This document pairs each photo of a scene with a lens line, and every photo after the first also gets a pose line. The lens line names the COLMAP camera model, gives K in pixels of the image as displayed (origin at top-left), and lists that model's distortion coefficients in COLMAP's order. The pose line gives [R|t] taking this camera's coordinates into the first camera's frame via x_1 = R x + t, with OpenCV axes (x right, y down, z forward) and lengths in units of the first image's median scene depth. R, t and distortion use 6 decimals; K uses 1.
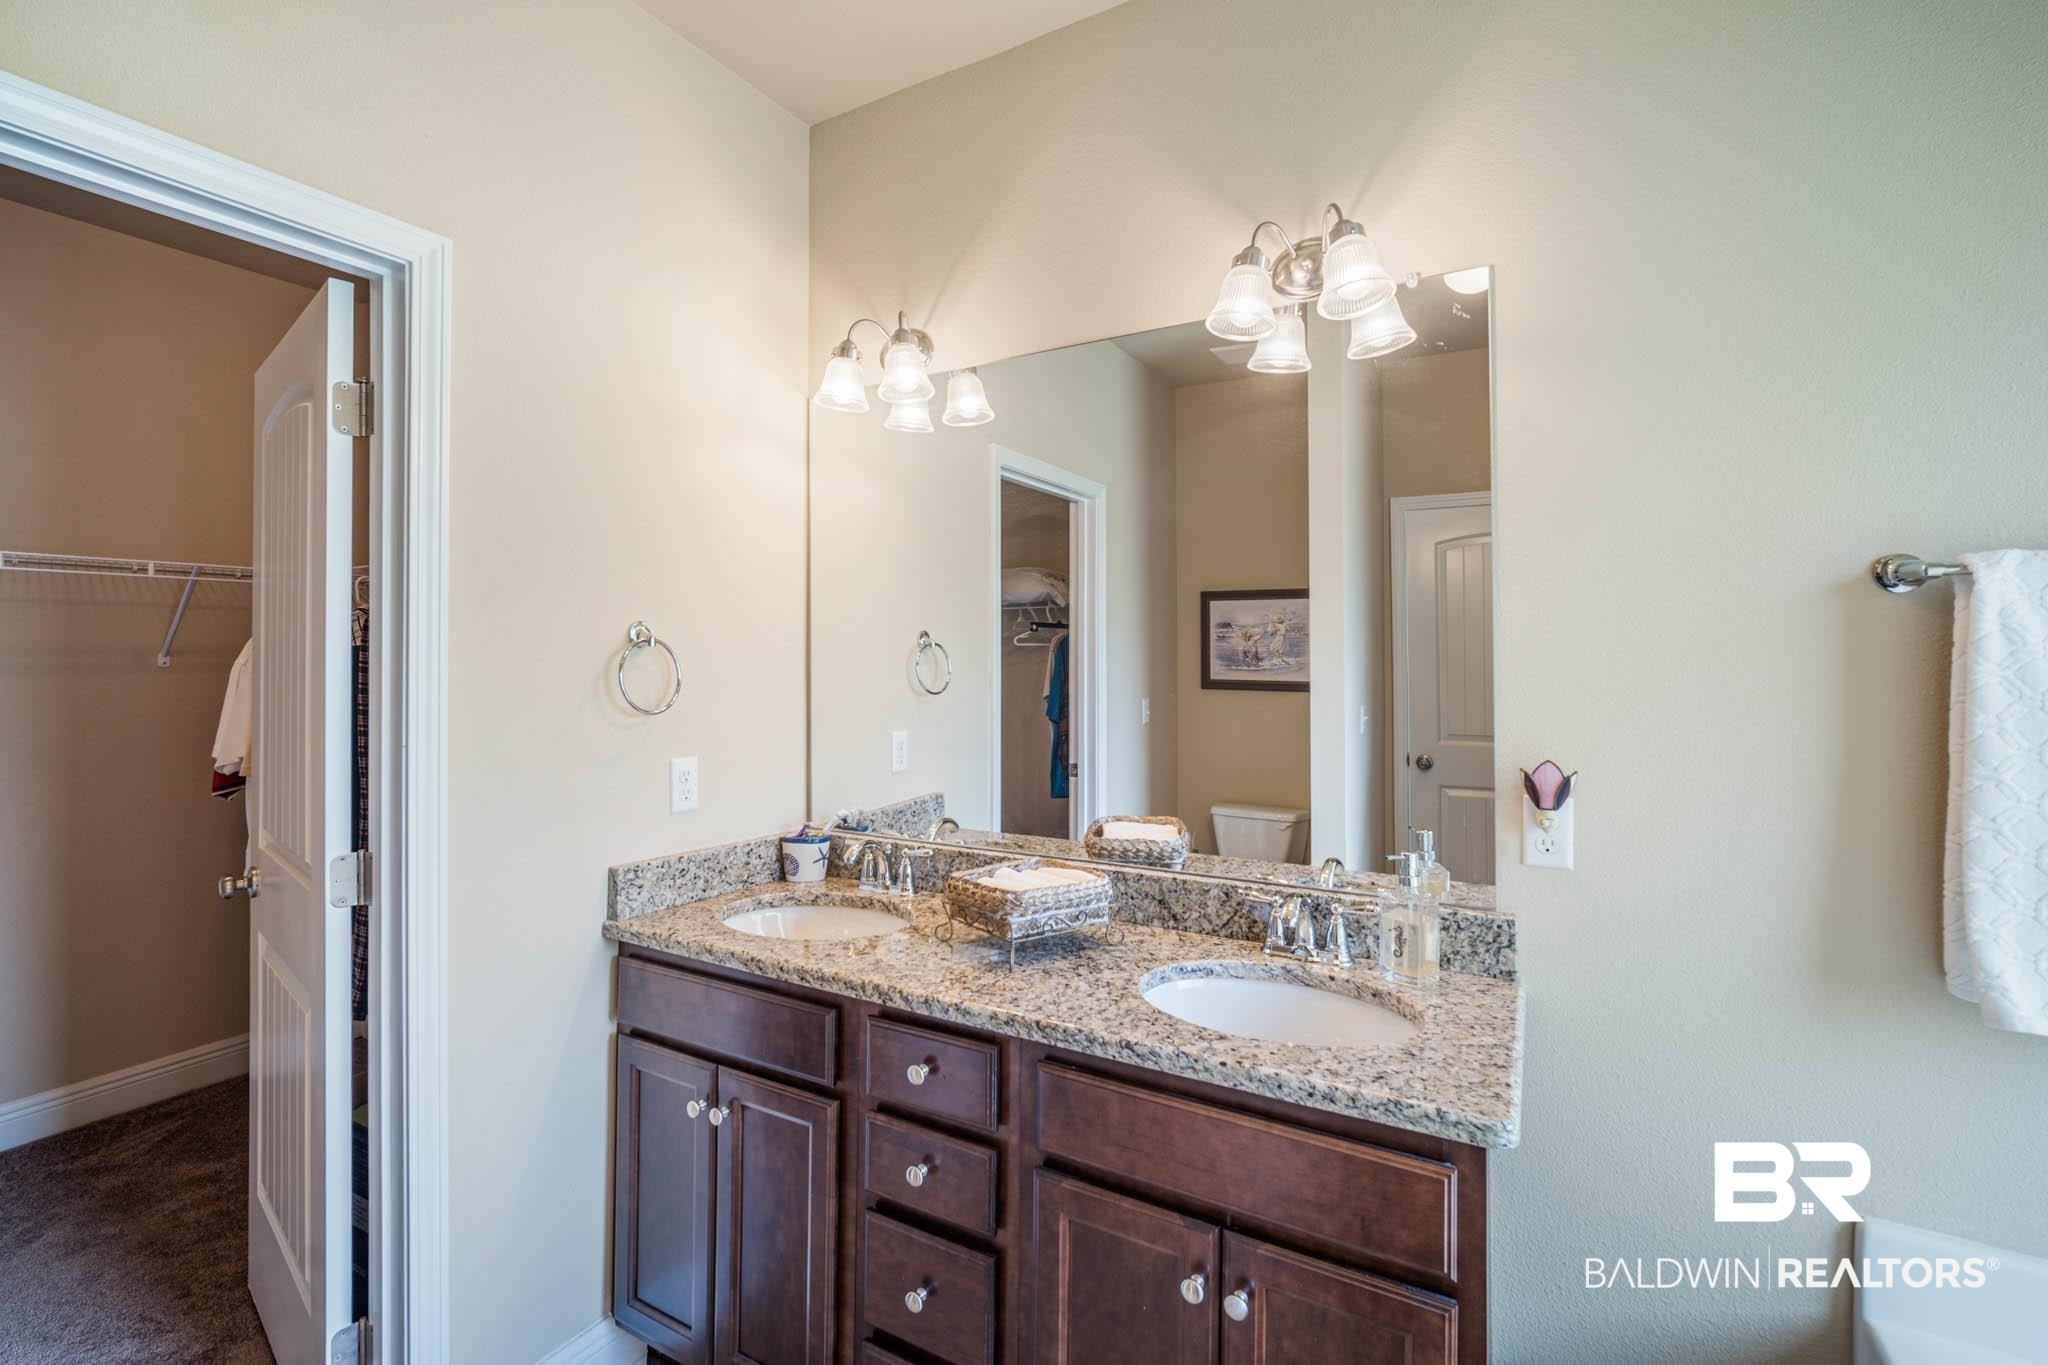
lens RADIAL K [[920.6, 0, 1022.6], [0, 920.6, 652.0], [0, 0, 1]] dist [-0.018979, 0.000053]
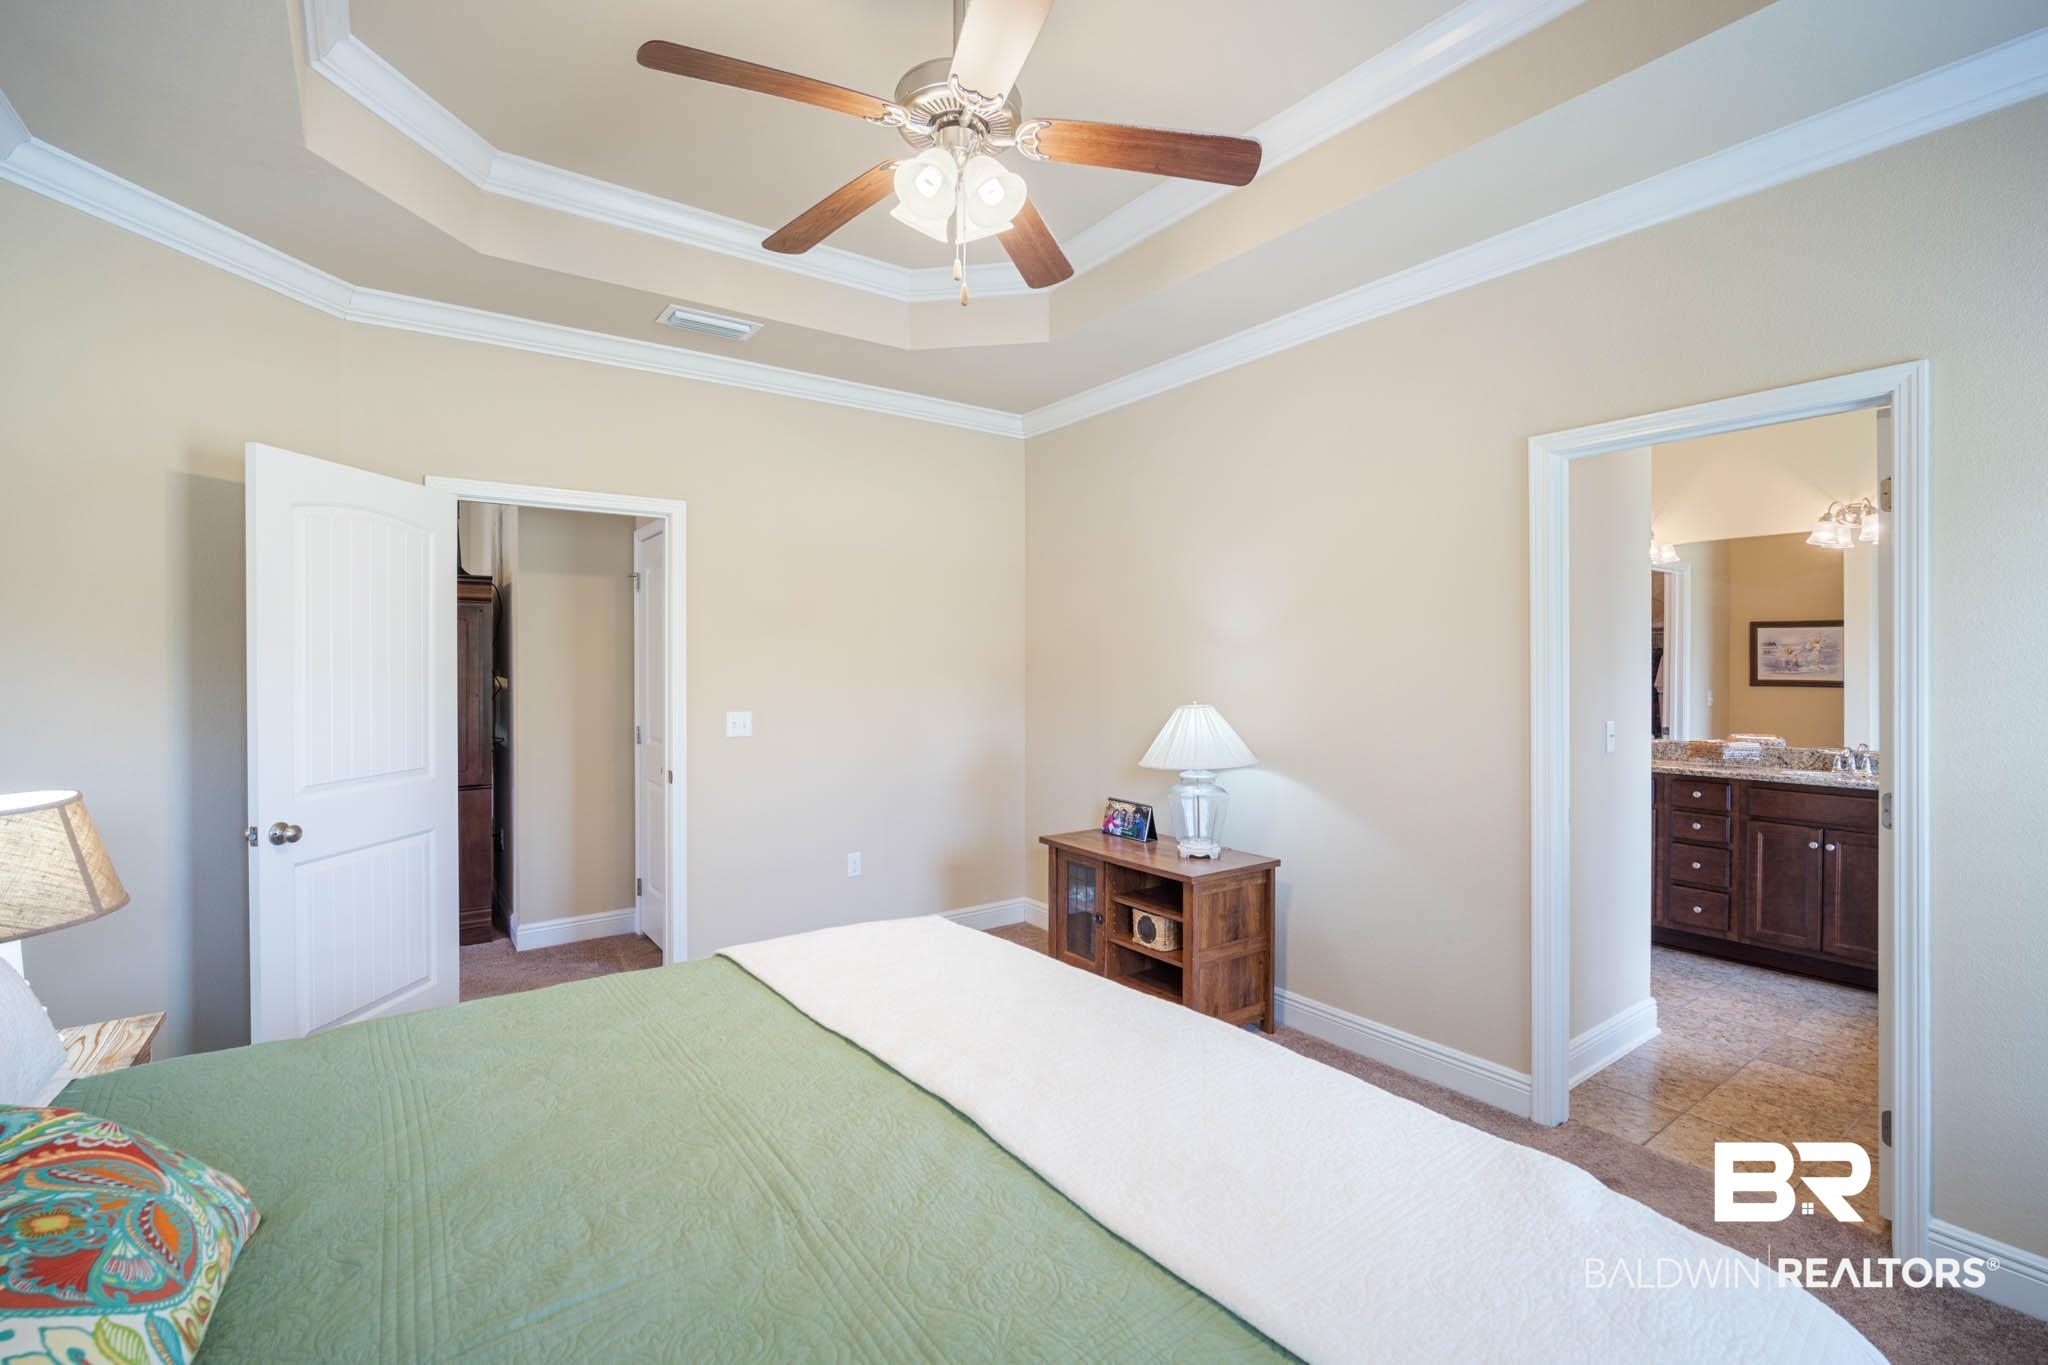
lens RADIAL K [[922.9, 0, 1012.5], [0, 922.9, 673.8], [0, 0, 1]] dist [-0.002739, 0.001220]
pose [[0.915237, 0.000833, -0.402915, -0.805311], [0.003748, 0.999937, 0.010580, -0.001562], [0.402899, -0.011194, 0.915176, -2.320644]]
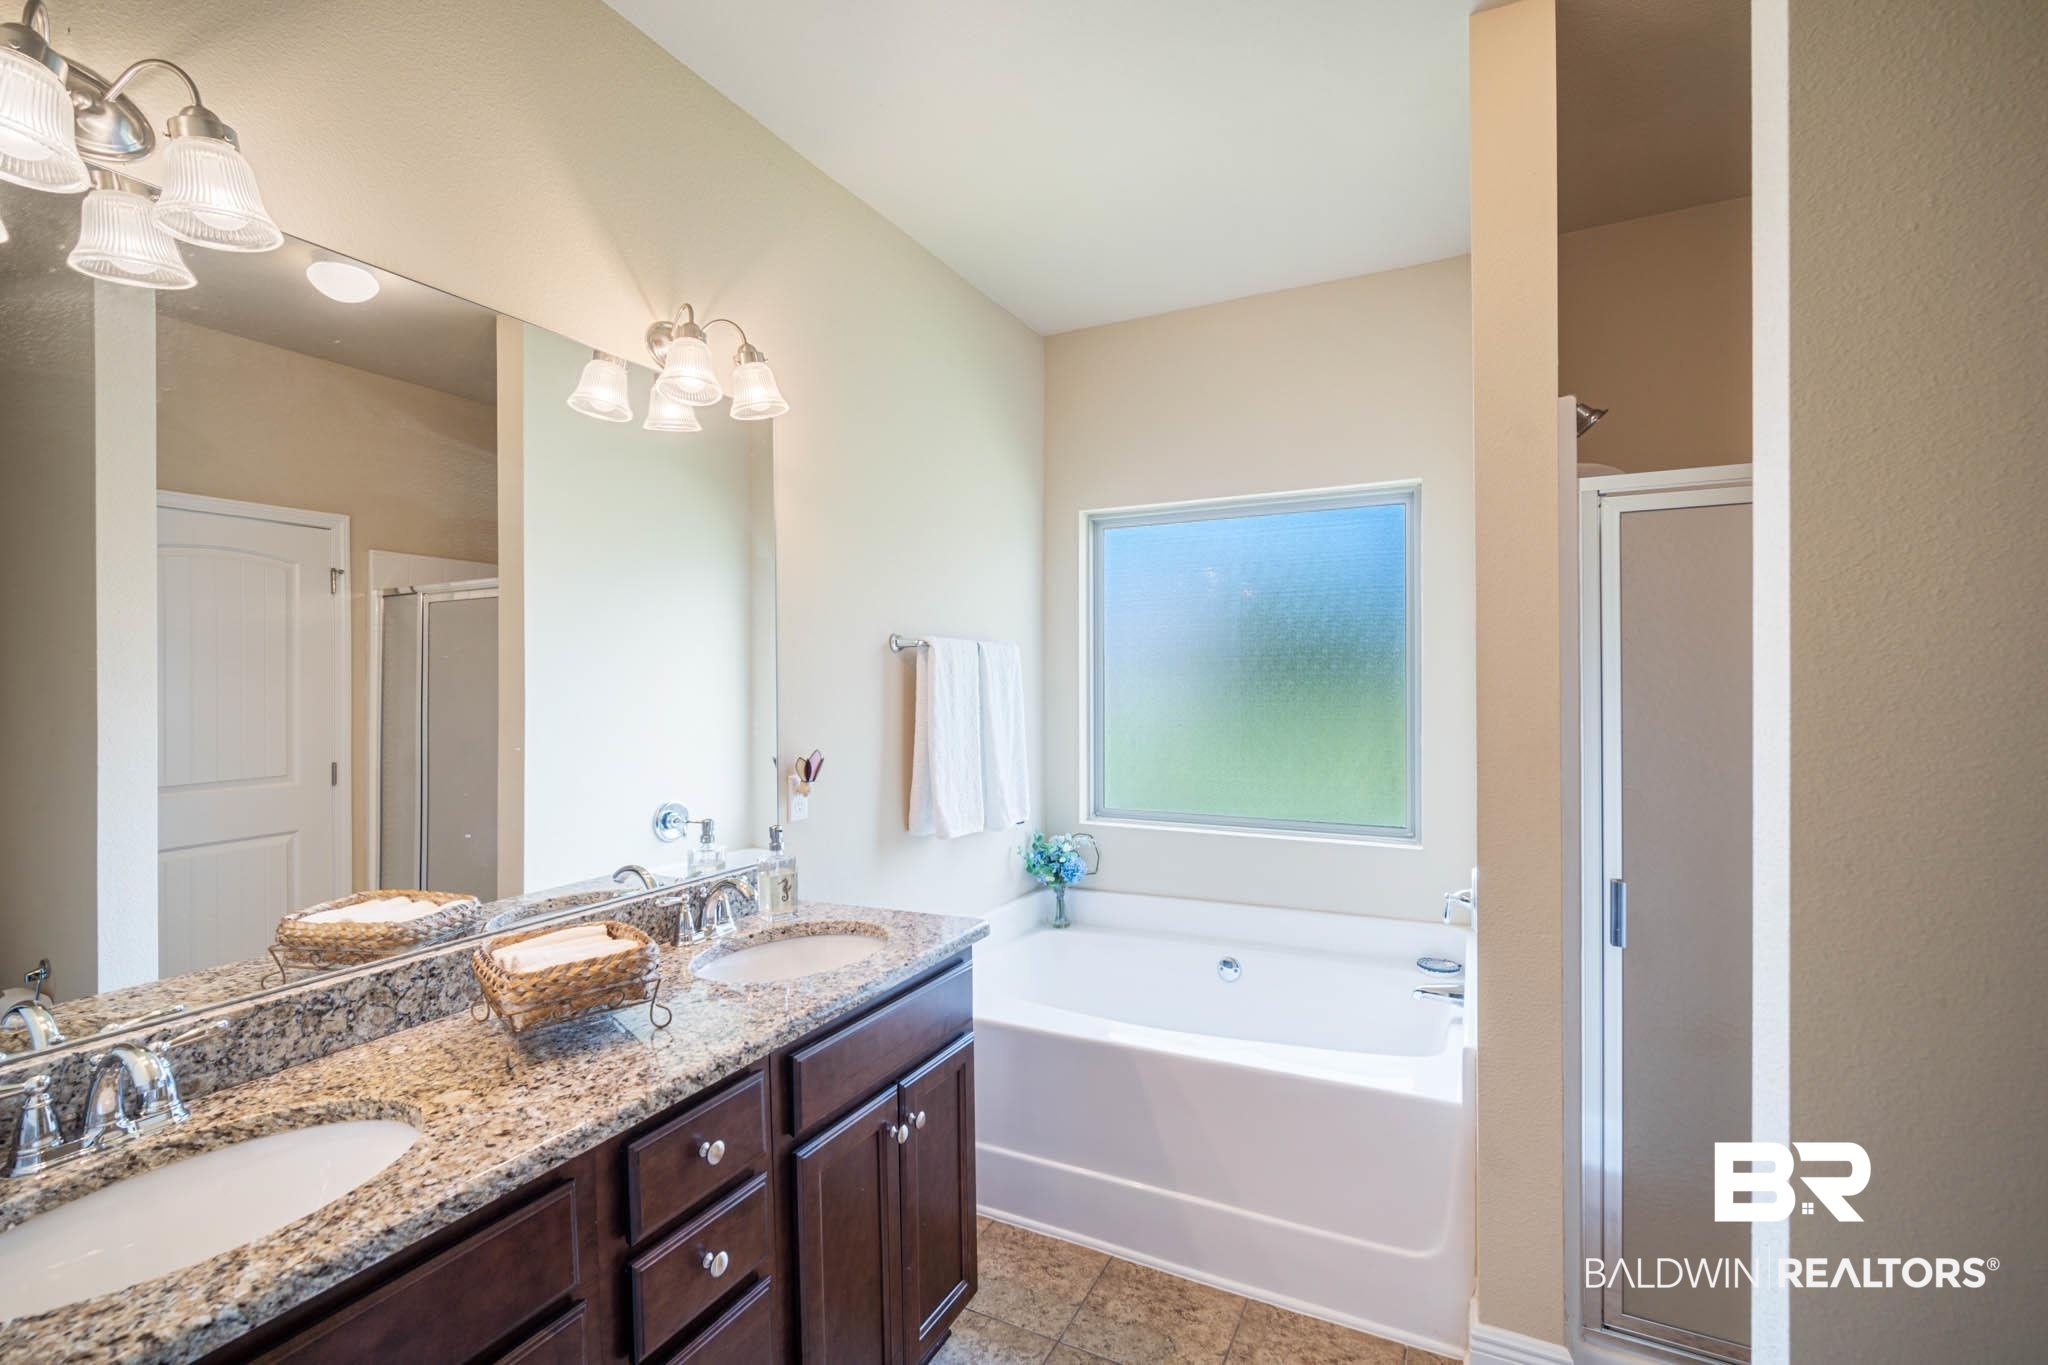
lens RADIAL K [[903.2, 0, 1021.9], [0, 903.2, 685.6], [0, 0, 1]] dist [-0.000217, 0.000010]
pose [[-0.059644, -0.006511, 0.998198, -0.797219], [0.003670, 0.999971, 0.006741, -0.001015], [-0.998213, 0.004066, -0.059618, 0.590281]]
